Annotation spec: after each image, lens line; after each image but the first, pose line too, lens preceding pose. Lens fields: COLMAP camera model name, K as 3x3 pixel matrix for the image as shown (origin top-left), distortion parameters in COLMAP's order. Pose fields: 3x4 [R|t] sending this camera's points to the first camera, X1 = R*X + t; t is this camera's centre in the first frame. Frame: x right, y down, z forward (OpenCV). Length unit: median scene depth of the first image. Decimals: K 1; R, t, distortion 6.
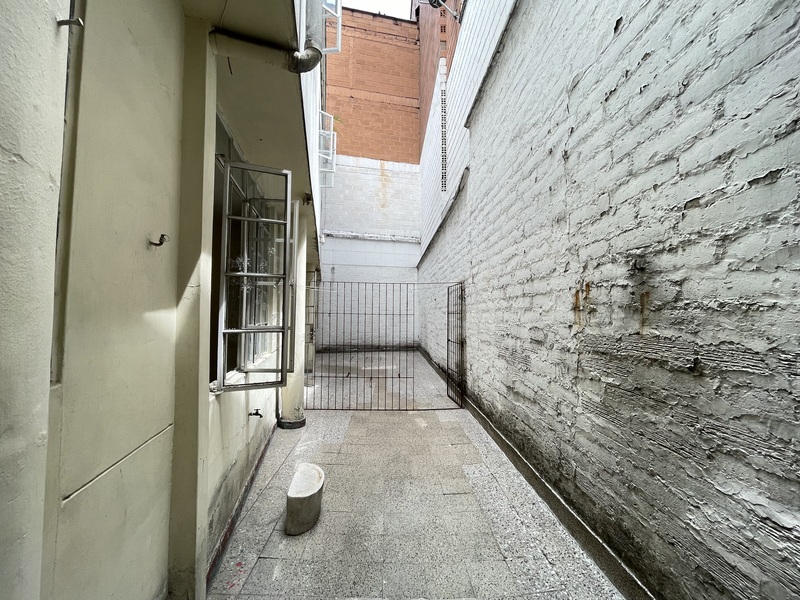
lens RADIAL K [[328.1, 0, 397.1], [0, 328.1, 300.6], [0, 0, 1]] dist [-0.000489, -0.000050]
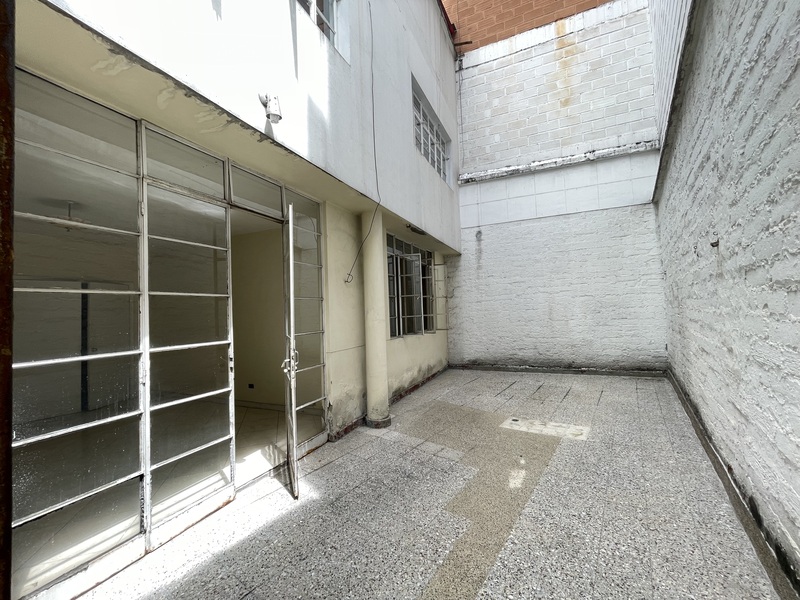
lens RADIAL K [[328.1, 0, 397.1], [0, 328.1, 300.6], [0, 0, 1]] dist [-0.000489, -0.000050]
pose [[0.792780, -0.052378, -0.607254, 0.048263], [0.063784, 0.997960, -0.002806, 0.019286], [0.606162, -0.036508, 0.794503, 0.401245]]
